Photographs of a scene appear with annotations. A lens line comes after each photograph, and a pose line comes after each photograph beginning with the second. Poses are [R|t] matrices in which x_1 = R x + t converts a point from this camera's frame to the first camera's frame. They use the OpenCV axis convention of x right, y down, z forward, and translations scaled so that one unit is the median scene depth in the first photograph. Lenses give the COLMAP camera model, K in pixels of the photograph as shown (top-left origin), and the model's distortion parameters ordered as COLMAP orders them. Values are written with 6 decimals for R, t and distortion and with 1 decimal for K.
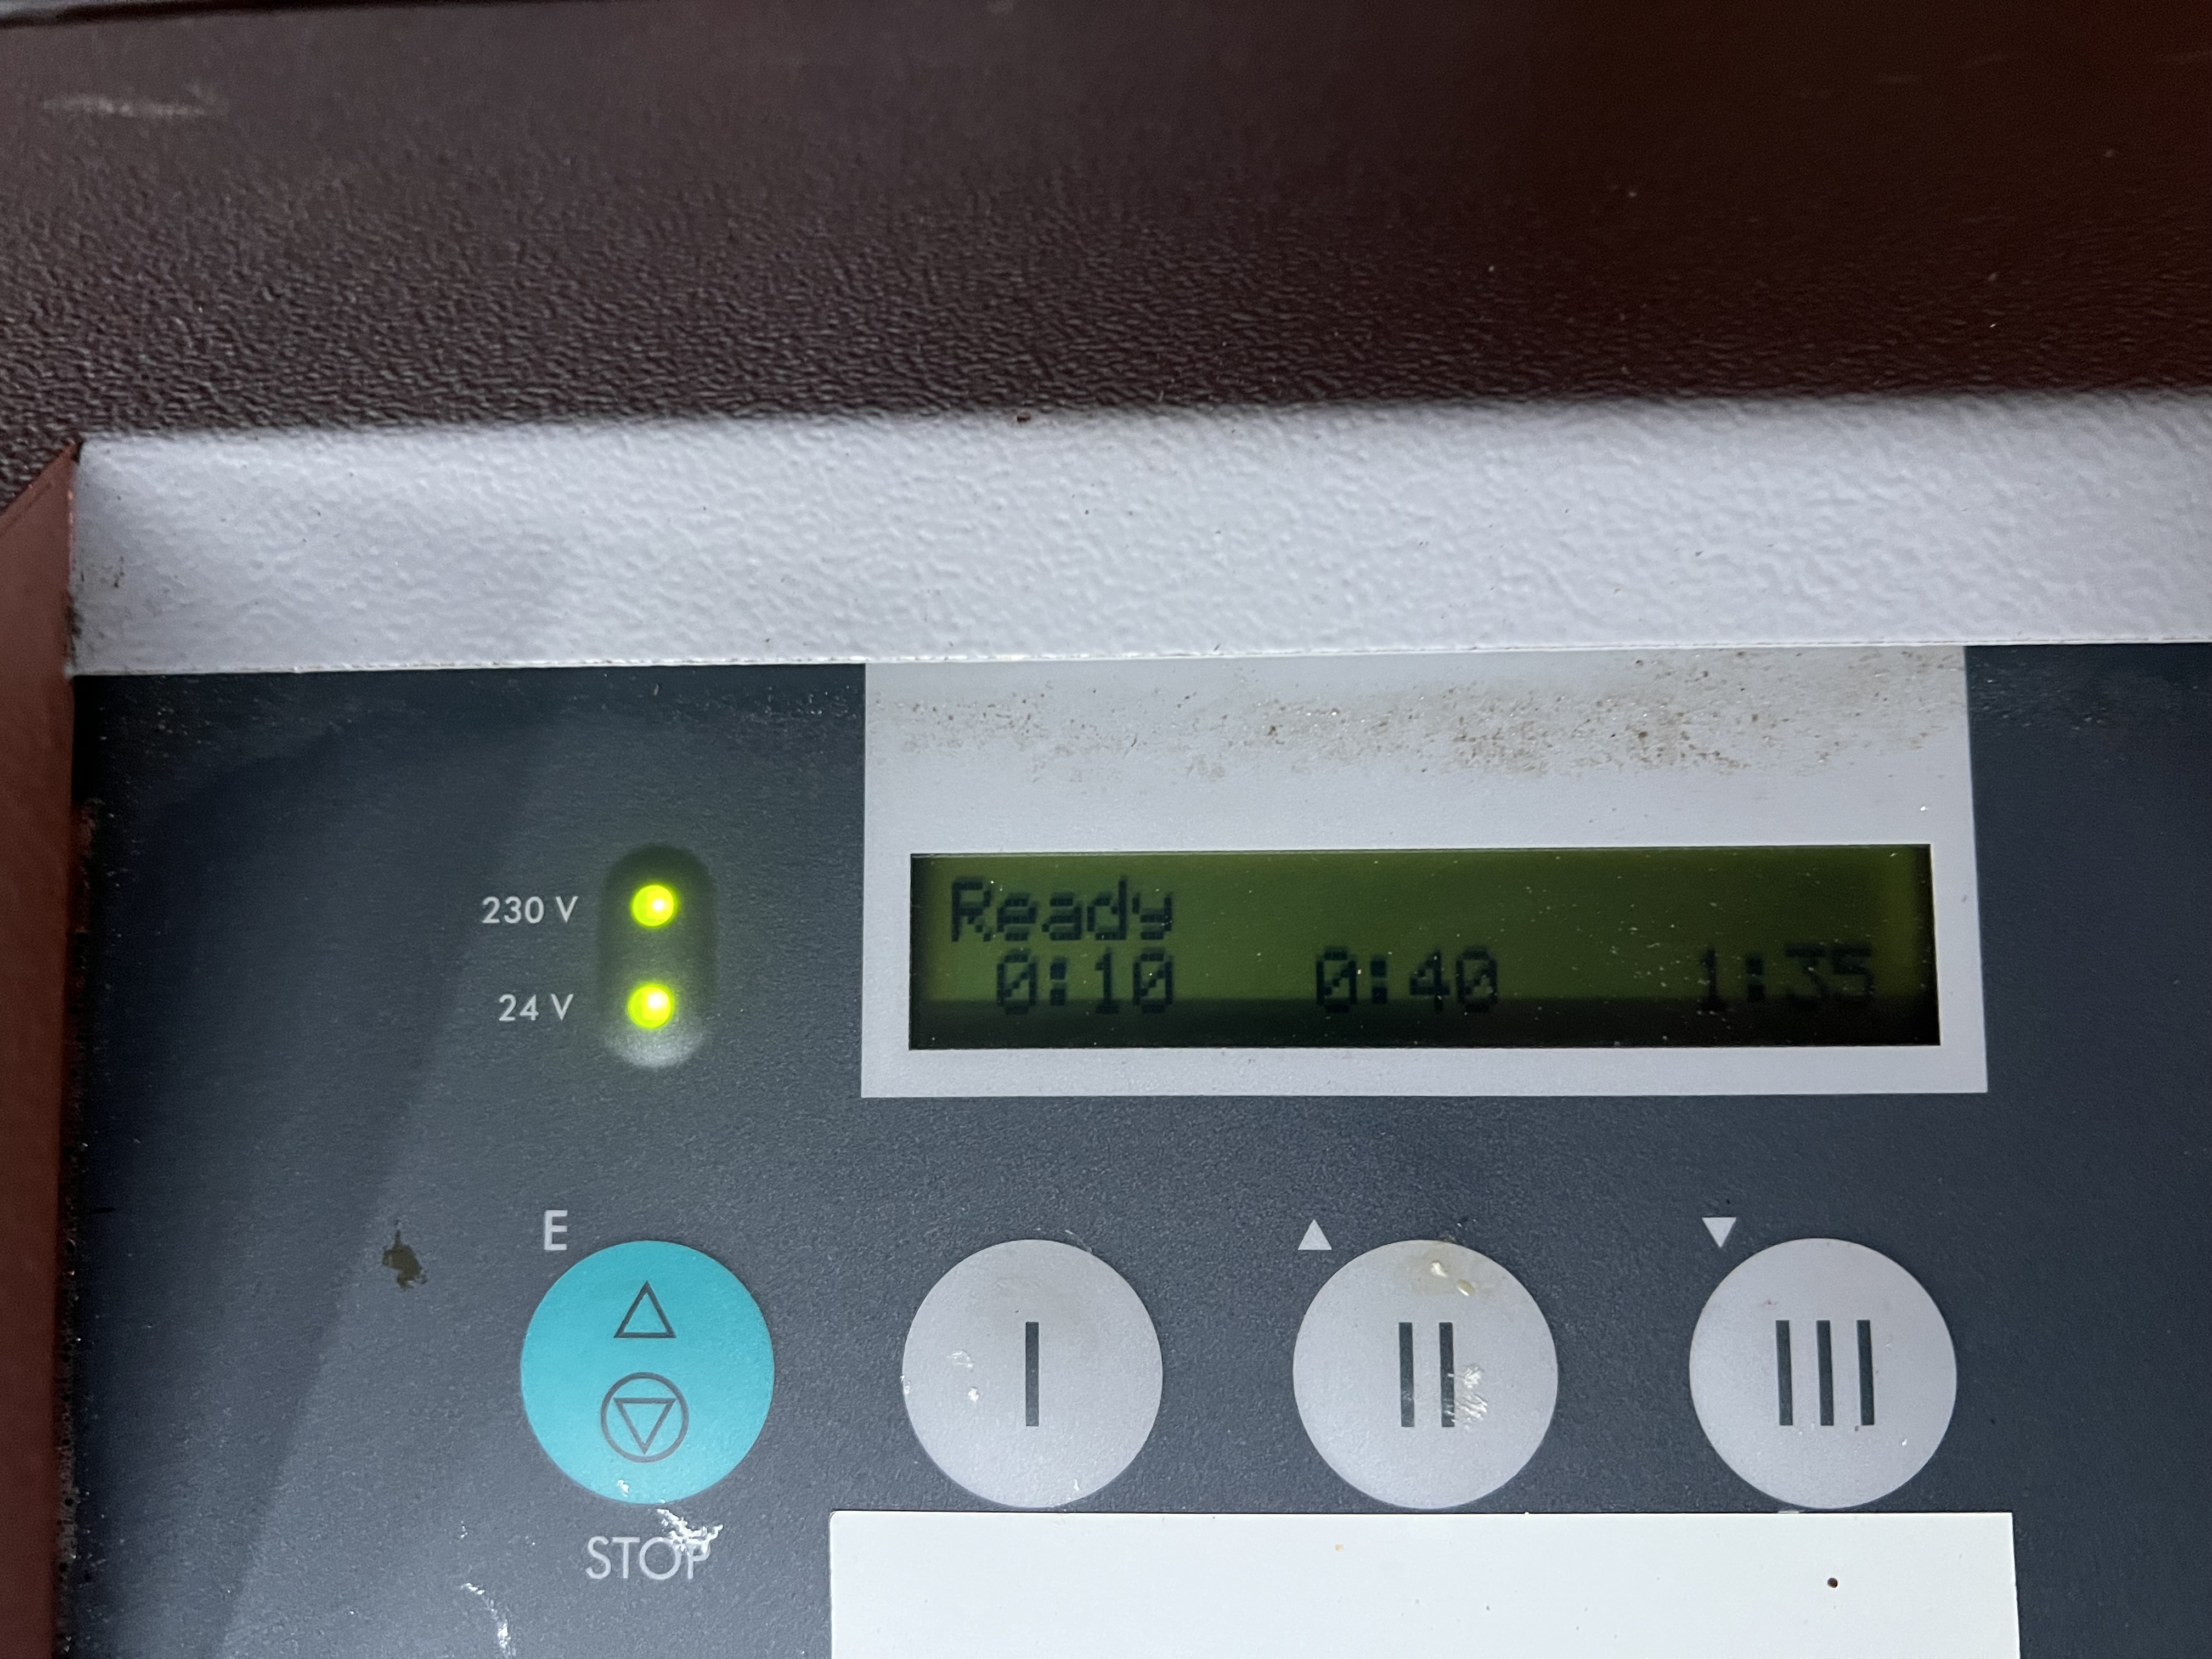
lens RADIAL K [[1622.3, 0, 1106.0], [0, 1622.3, 829.5], [0, 0, 1]] dist [0.005756, -0.004695]
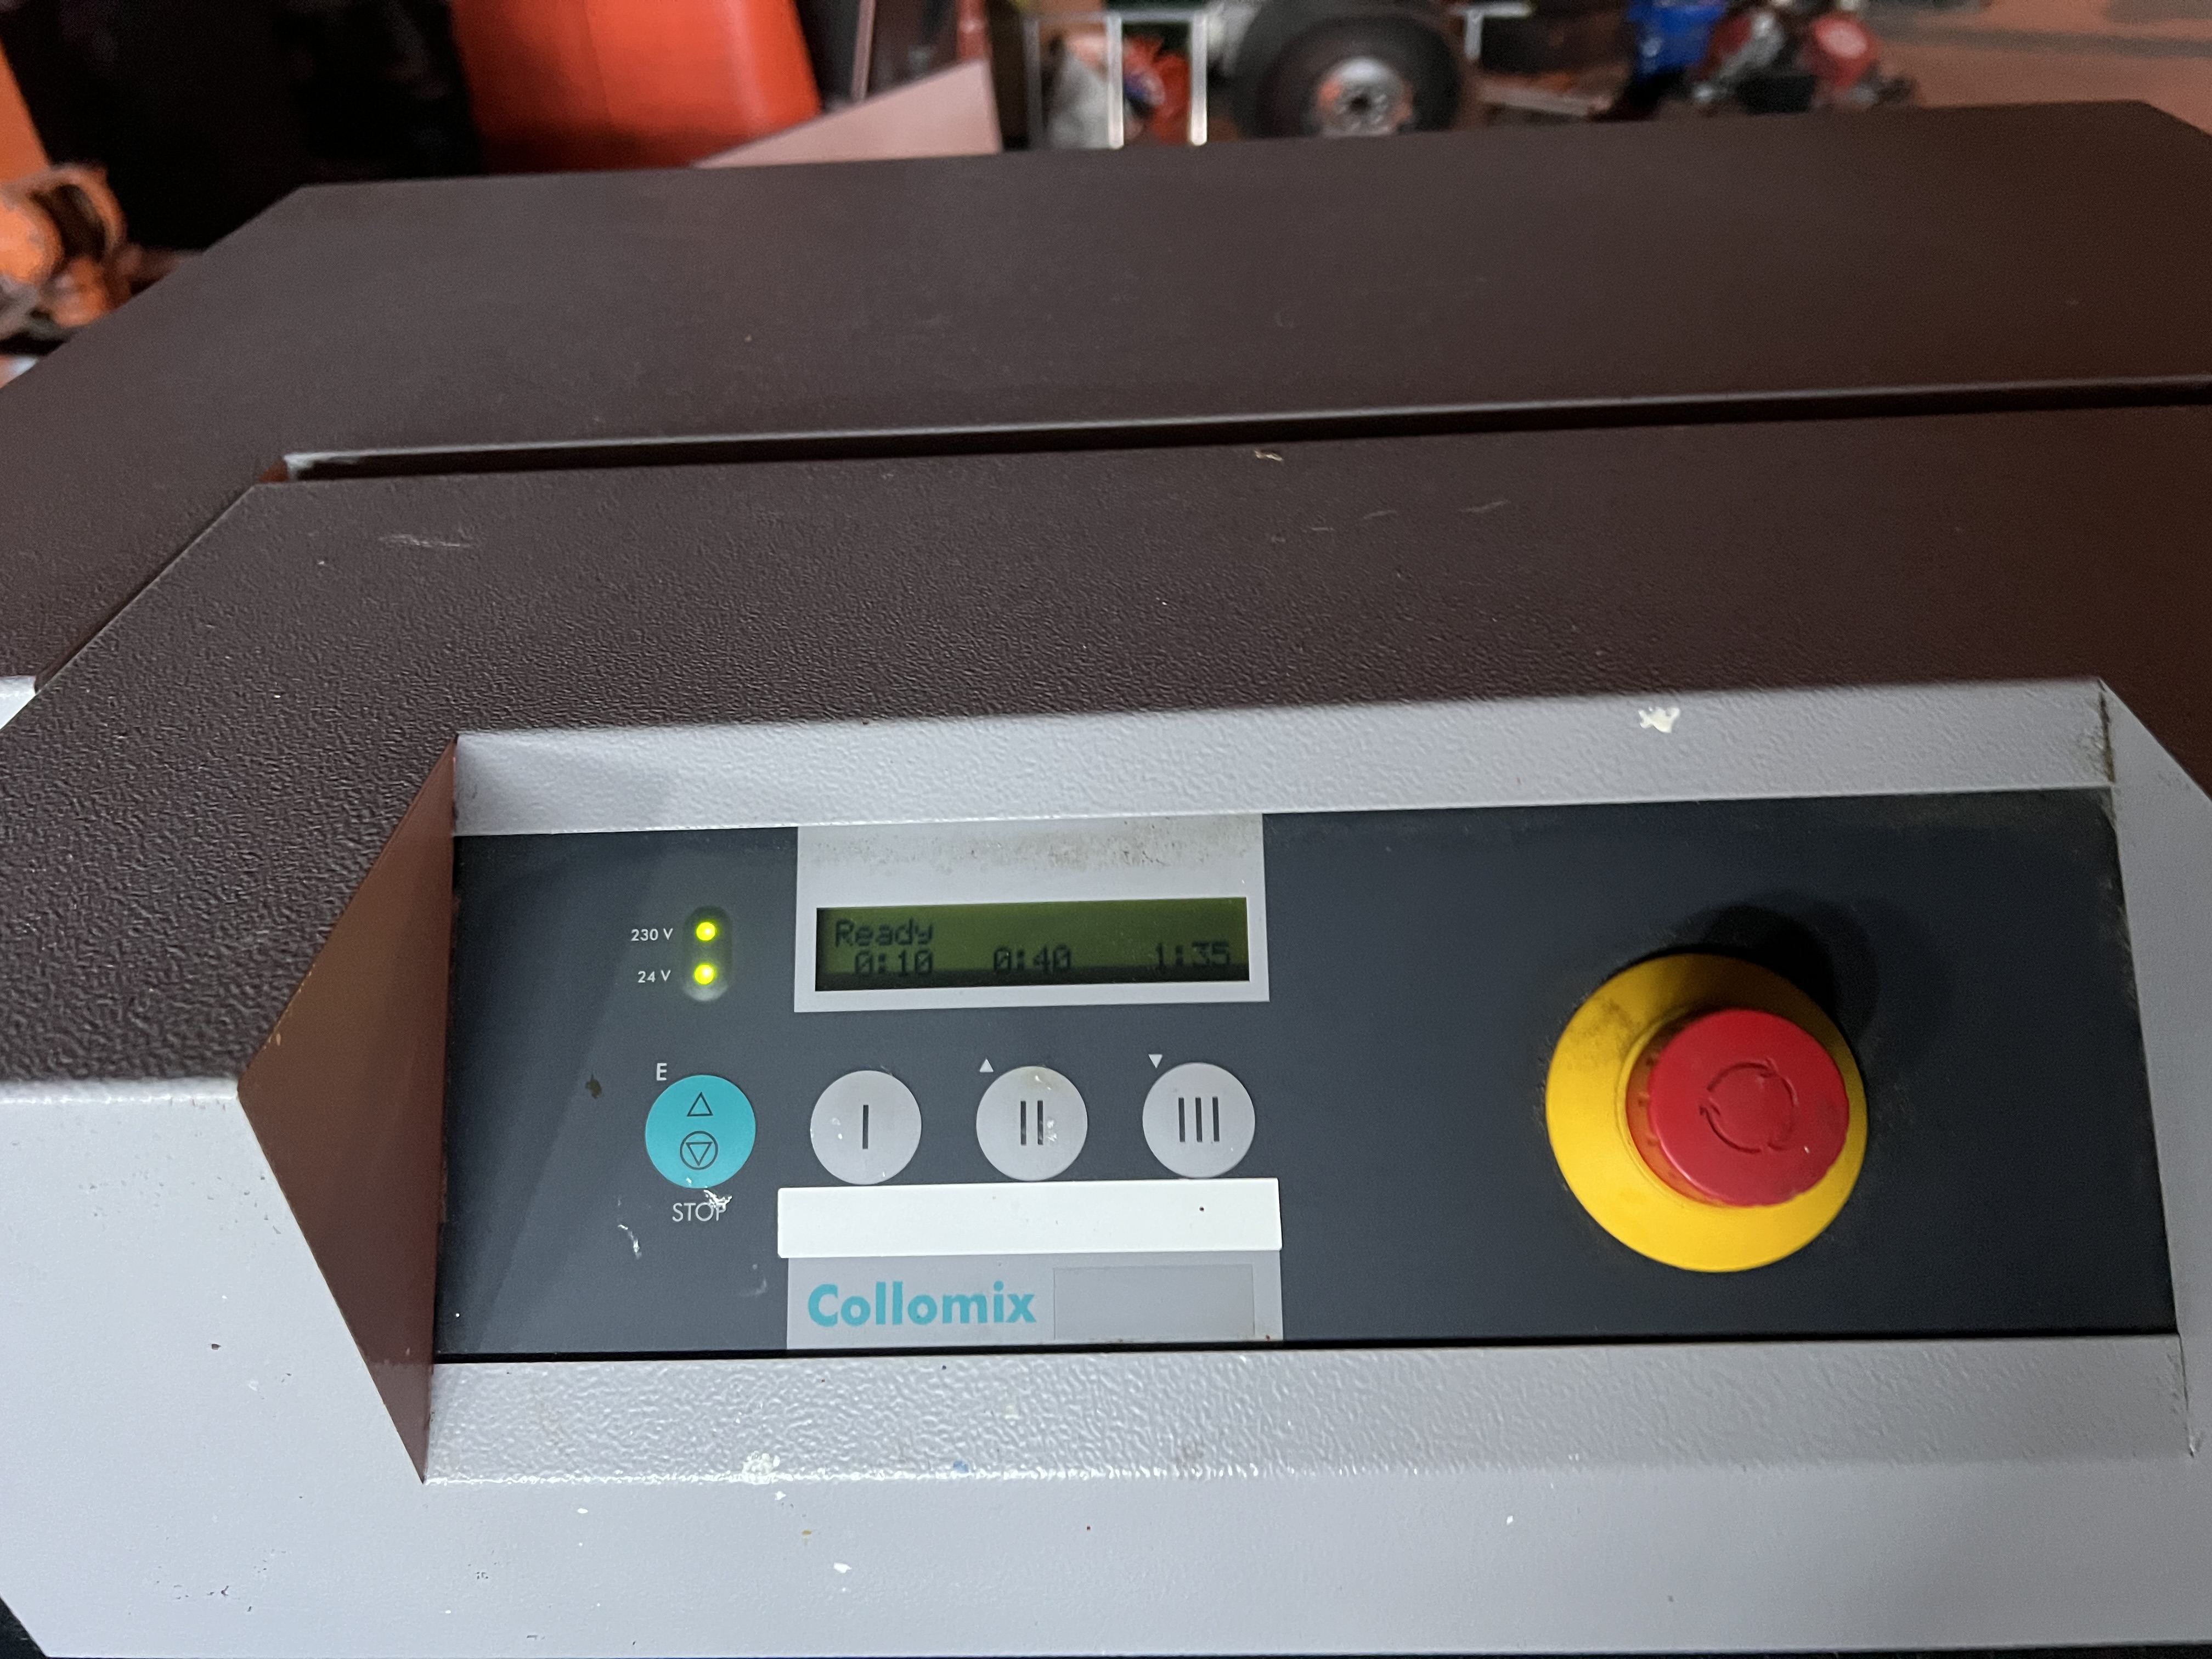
lens RADIAL K [[1629.5, 0, 1106.0], [0, 1629.5, 829.5], [0, 0, 1]] dist [0.081983, -0.001594]
pose [[0.999893, -0.013059, -0.006638, 0.316341], [0.012387, 0.995602, -0.092859, 0.128105], [0.007821, 0.092767, 0.995657, -1.363781]]
